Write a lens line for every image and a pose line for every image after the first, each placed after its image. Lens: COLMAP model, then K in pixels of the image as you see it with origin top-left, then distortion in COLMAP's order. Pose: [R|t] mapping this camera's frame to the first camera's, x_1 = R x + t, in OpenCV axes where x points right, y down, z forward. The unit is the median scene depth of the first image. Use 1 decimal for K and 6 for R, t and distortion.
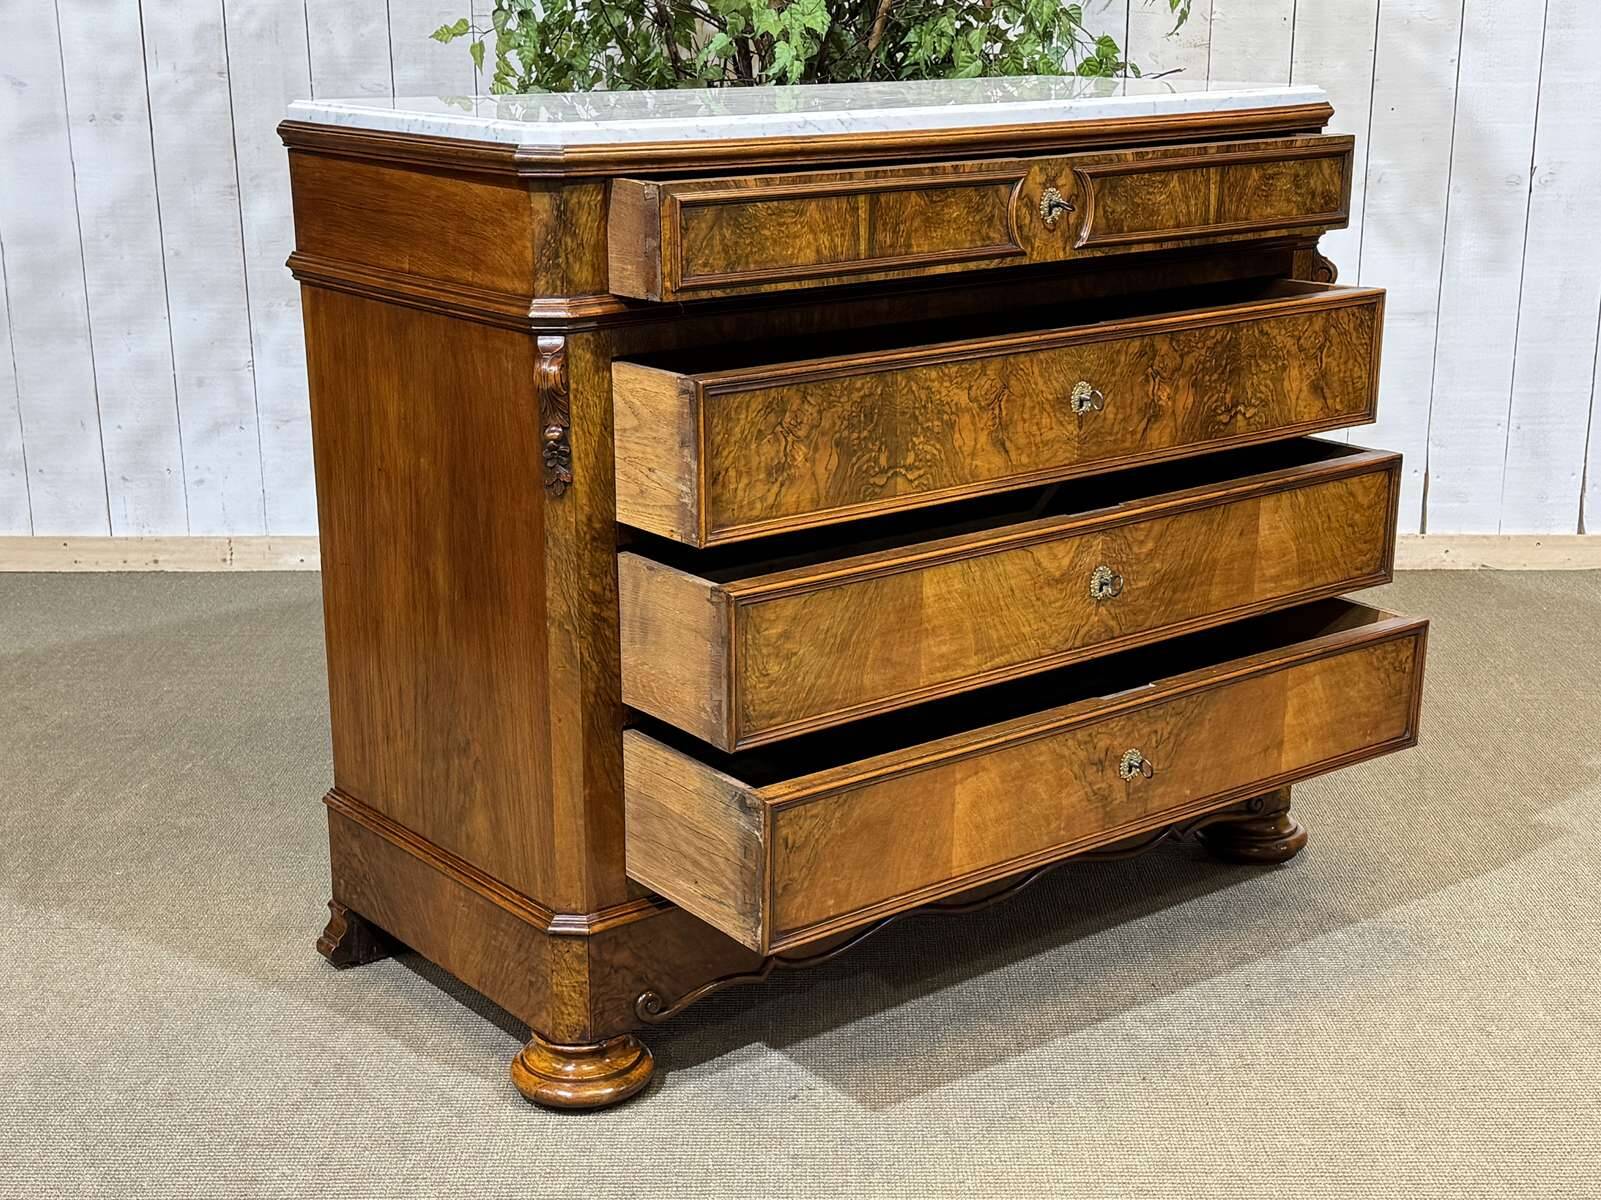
lens RADIAL K [[2206.5, 0, 796.8], [0, 2206.5, 605.3], [0, 0, 1]] dist [0.159281, -0.064329]
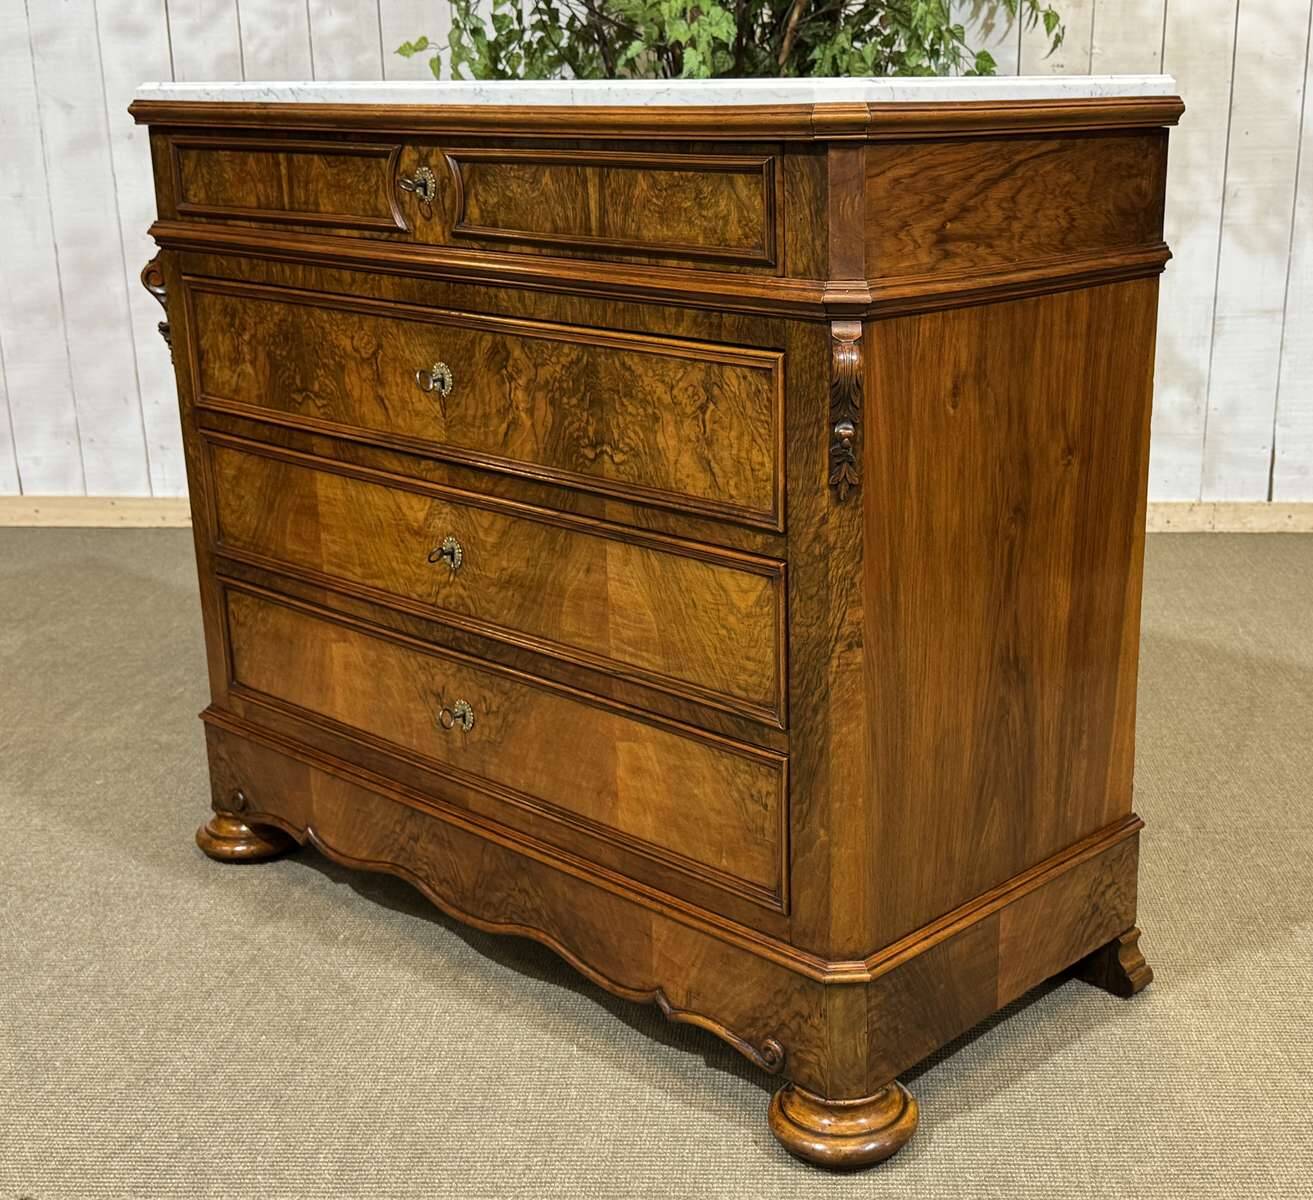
lens RADIAL K [[1744.6, 0, 788.5], [0, 1744.6, 626.8], [0, 0, 1]] dist [0.186018, -0.395341]
pose [[0.157837, 0.285696, -0.945233, 0.950635], [-0.260717, 0.935321, 0.239166, -0.246623], [0.952425, 0.208690, 0.222114, 1.104411]]
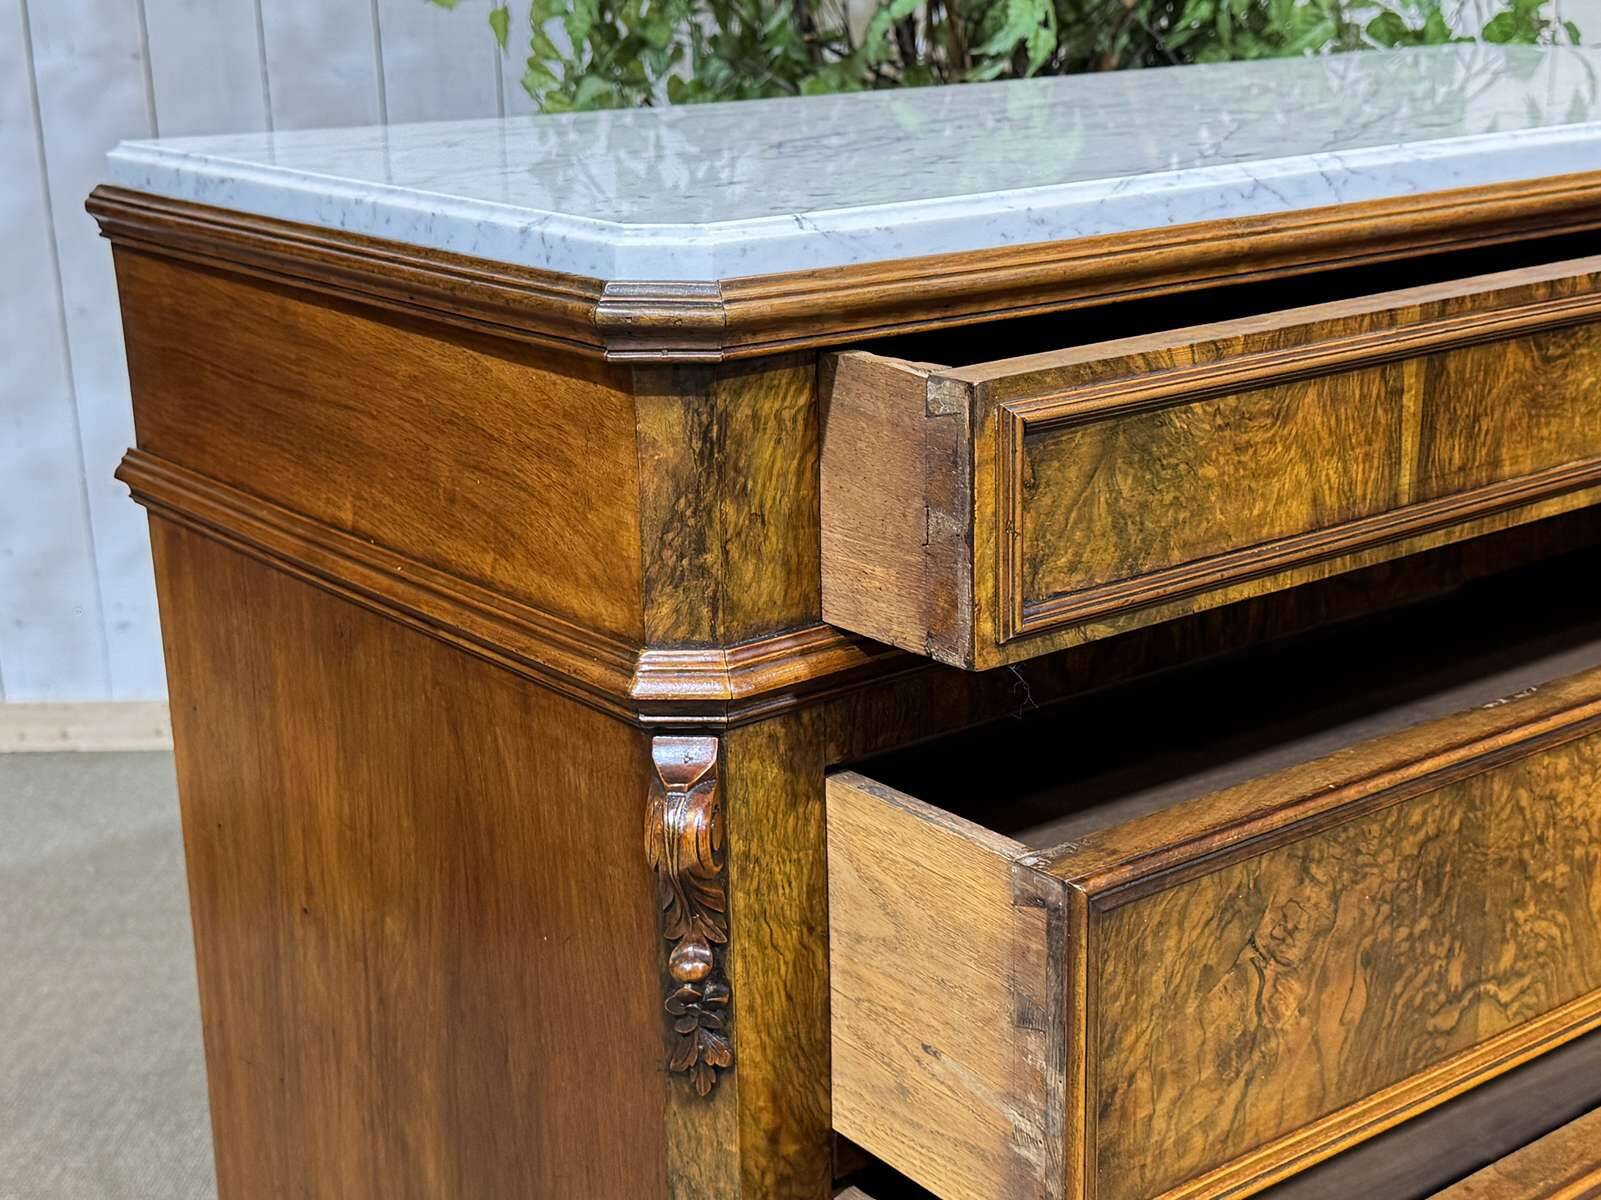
lens RADIAL K [[2231.8, 0, 793.2], [0, 2231.8, 618.1], [0, 0, 1]] dist [0.192809, -0.431186]
pose [[0.999781, -0.011702, -0.017357, -0.079275], [0.012086, 0.999681, 0.022167, -0.144147], [0.017092, -0.022372, 0.999604, 0.558117]]
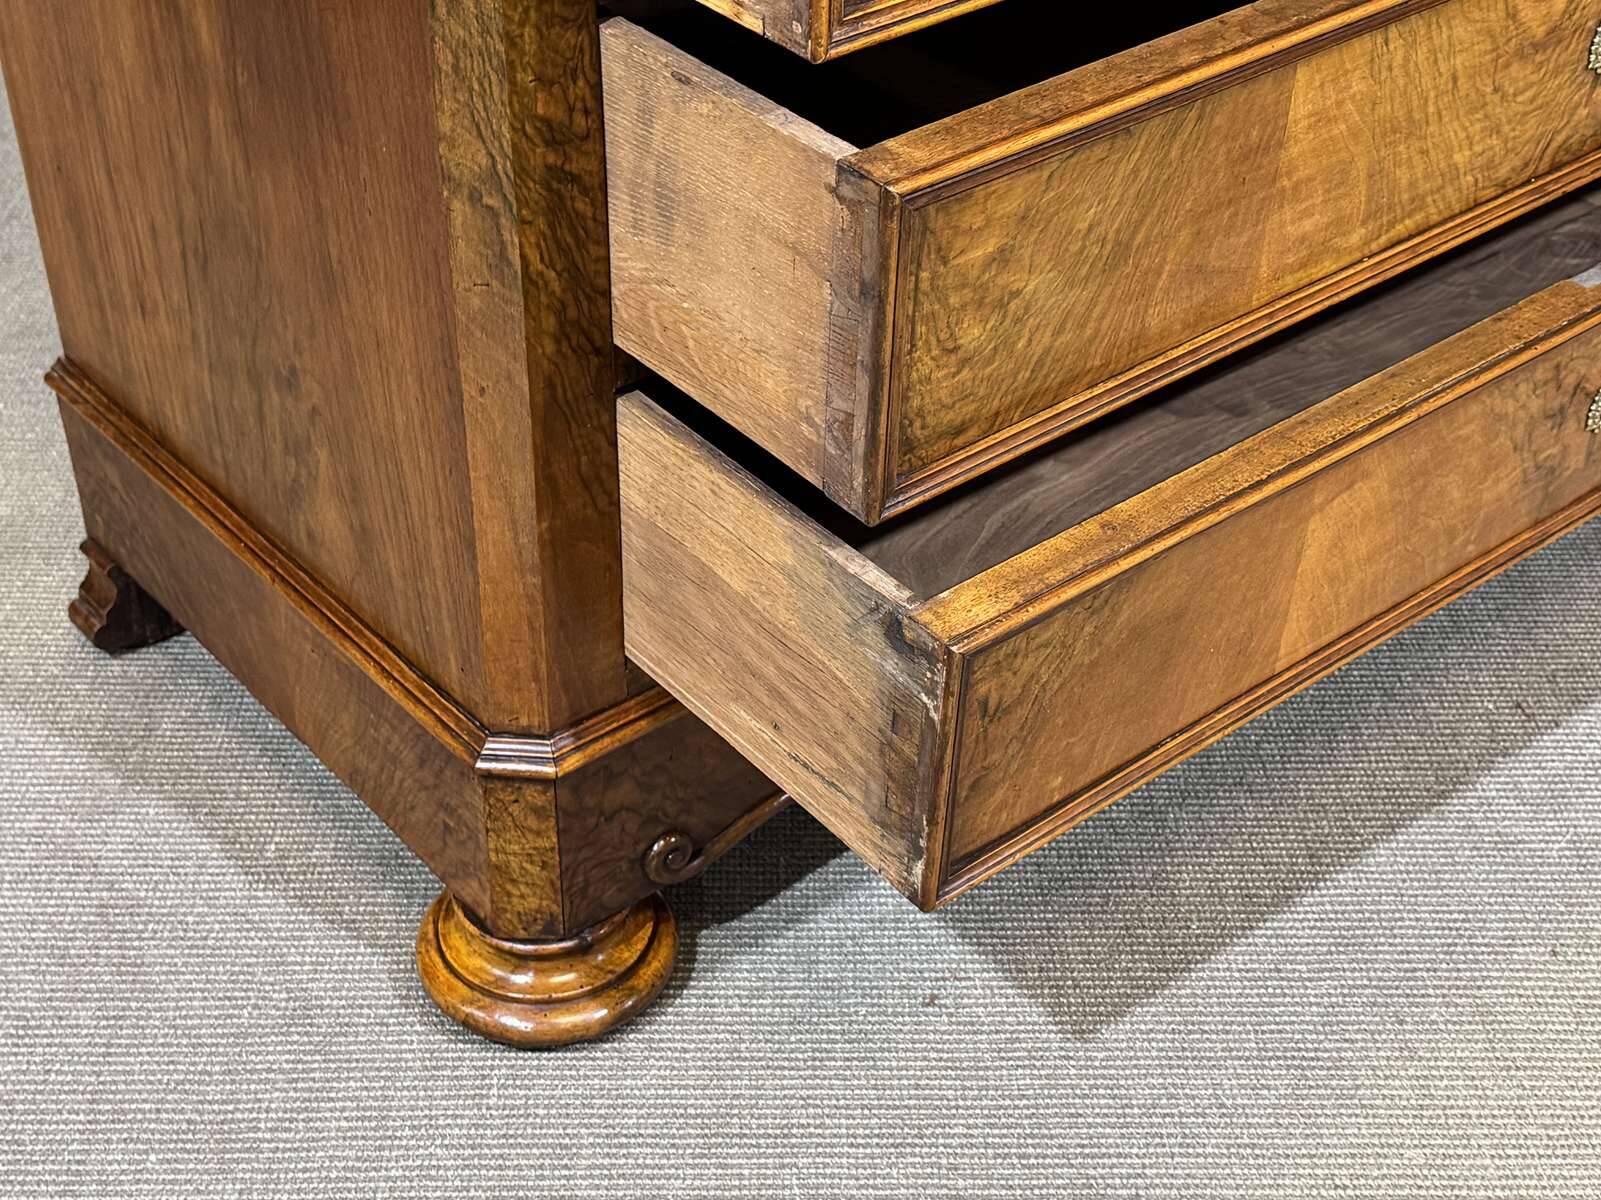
lens RADIAL K [[2231.8, 0, 793.2], [0, 2231.8, 618.1], [0, 0, 1]] dist [0.192809, -0.431186]
pose [[0.999472, 0.001390, 0.032468, -0.056944], [-0.013403, 0.927797, 0.372845, -0.079786], [-0.029605, -0.373083, 0.927326, 0.542150]]
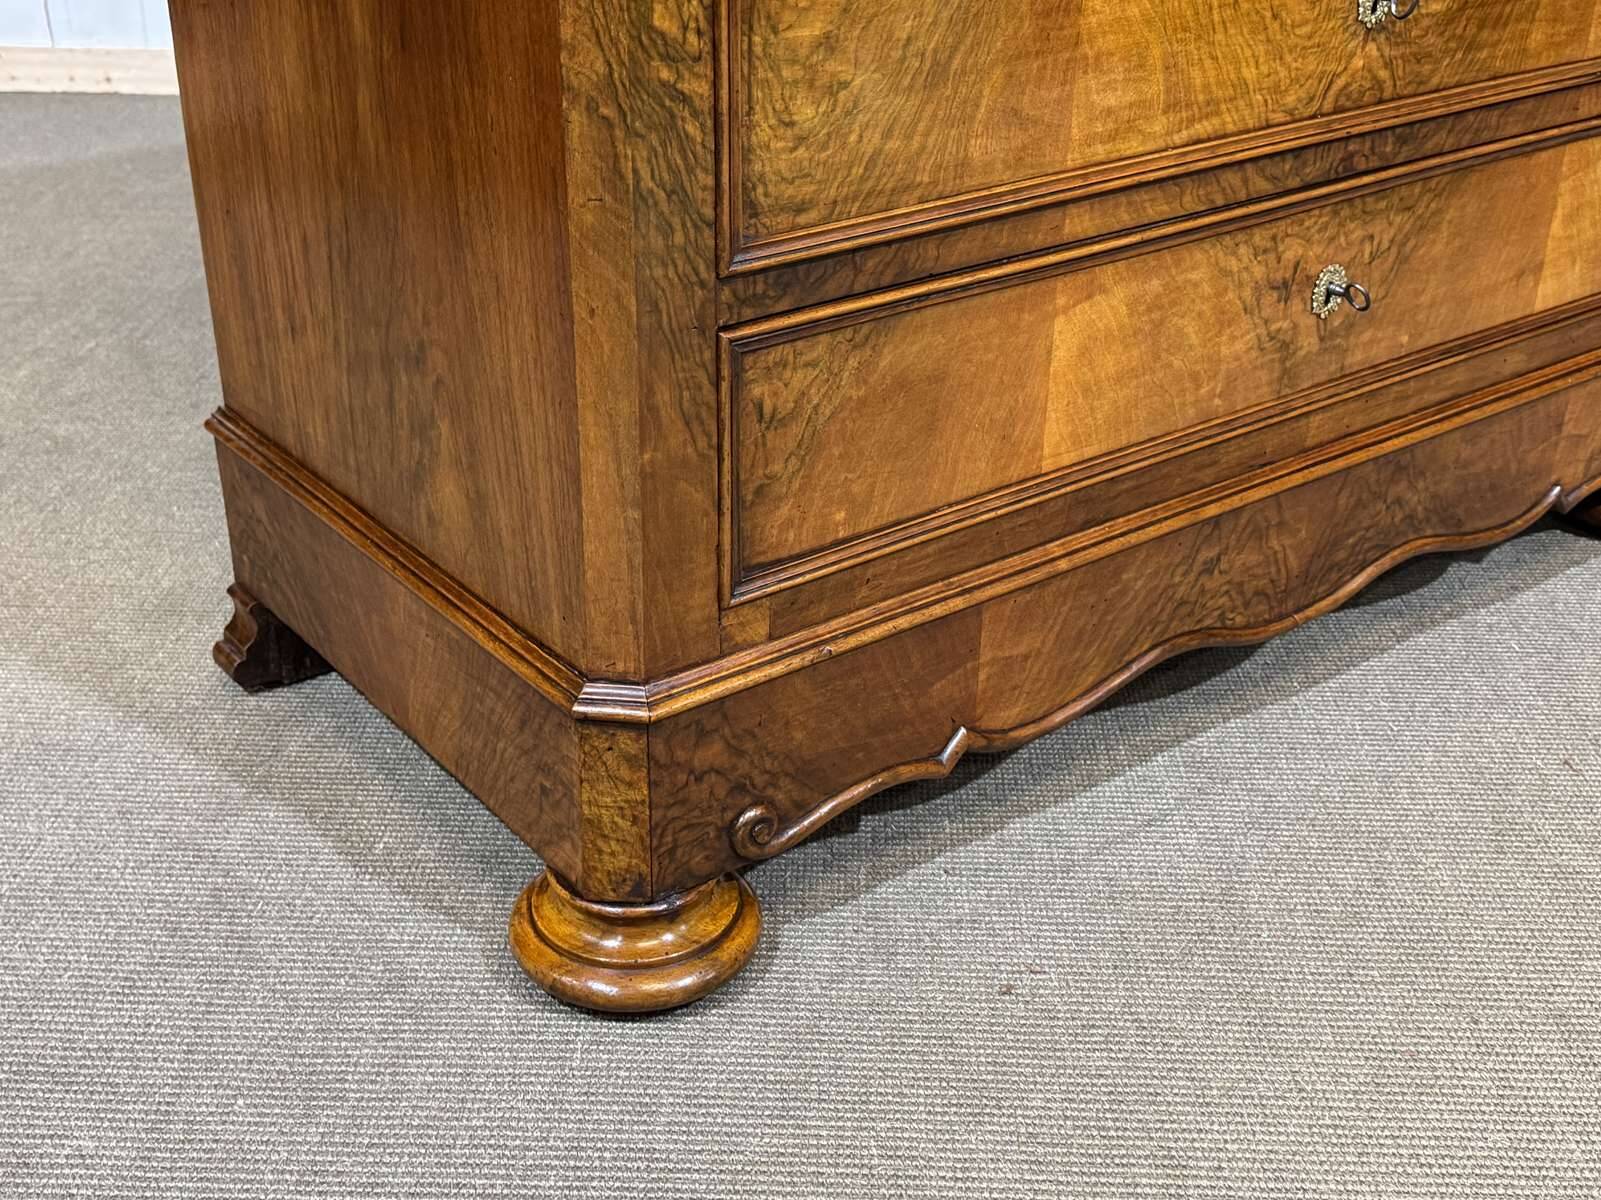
lens RADIAL K [[1872.4, 0, 800.5], [0, 1872.4, 600.0], [0, 0, 1]] dist [0.200475, -0.492839]
pose [[0.999682, 0.024909, -0.003880, -0.057568], [-0.023522, 0.977003, 0.211924, 0.024539], [0.009069, -0.211766, 0.977278, 0.576958]]
